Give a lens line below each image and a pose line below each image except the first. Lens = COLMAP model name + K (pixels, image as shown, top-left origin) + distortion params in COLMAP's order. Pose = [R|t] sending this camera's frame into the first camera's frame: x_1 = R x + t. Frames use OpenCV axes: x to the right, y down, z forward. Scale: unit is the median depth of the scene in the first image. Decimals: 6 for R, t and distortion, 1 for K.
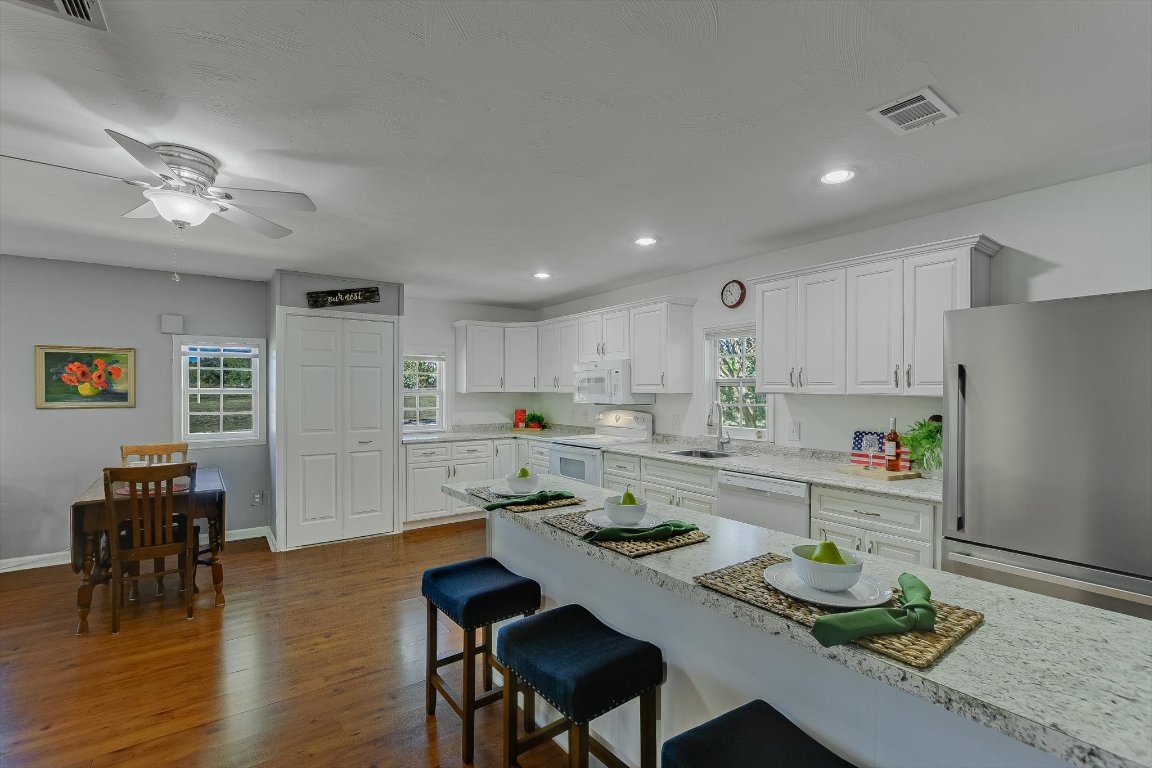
lens RADIAL K [[507.4, 0, 553.4], [0, 507.4, 389.3], [0, 0, 1]] dist [-0.012778, 0.004662]
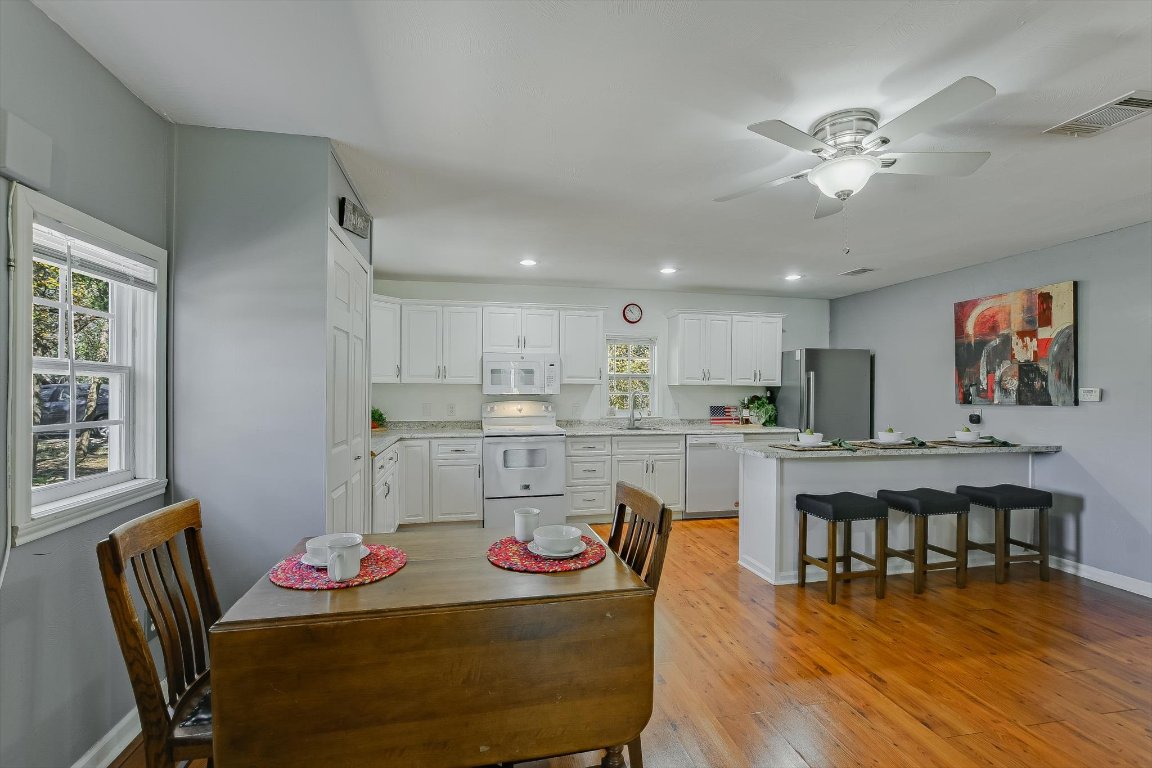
lens RADIAL K [[507.4, 0, 575.4], [0, 507.4, 387.8], [0, 0, 1]] dist [-0.012778, 0.004662]
pose [[0.391143, 0.004827, 0.920317, -0.933555], [-0.001863, 0.999988, -0.004454, 0.021457], [-0.920328, 0.000028, 0.391148, 0.565446]]
